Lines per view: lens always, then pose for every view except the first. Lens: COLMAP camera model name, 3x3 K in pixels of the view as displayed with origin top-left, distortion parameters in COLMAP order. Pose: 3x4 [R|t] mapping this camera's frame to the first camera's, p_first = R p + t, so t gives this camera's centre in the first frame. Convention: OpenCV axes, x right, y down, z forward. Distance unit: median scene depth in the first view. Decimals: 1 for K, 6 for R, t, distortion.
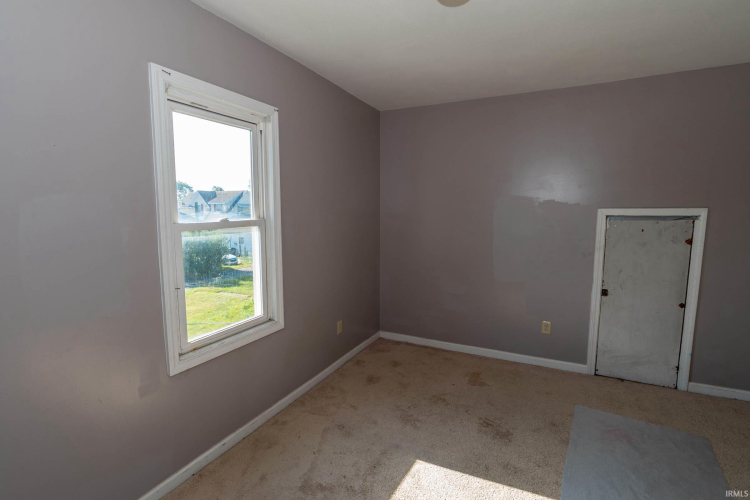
lens RADIAL K [[363.8, 0, 362.3], [0, 363.8, 247.9], [0, 0, 1]] dist [0.001867, -0.000416]
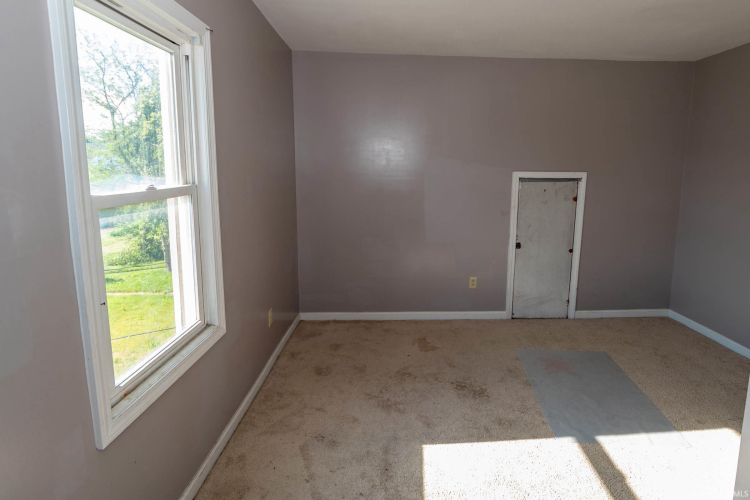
lens RADIAL K [[392.6, 0, 376.2], [0, 392.6, 219.7], [0, 0, 1]] dist [0.001207, -0.000522]
pose [[0.866843, -0.056343, 0.495387, -0.340912], [0.039922, 0.998248, 0.043678, -0.031186], [-0.496980, -0.018085, 0.867574, 0.168196]]
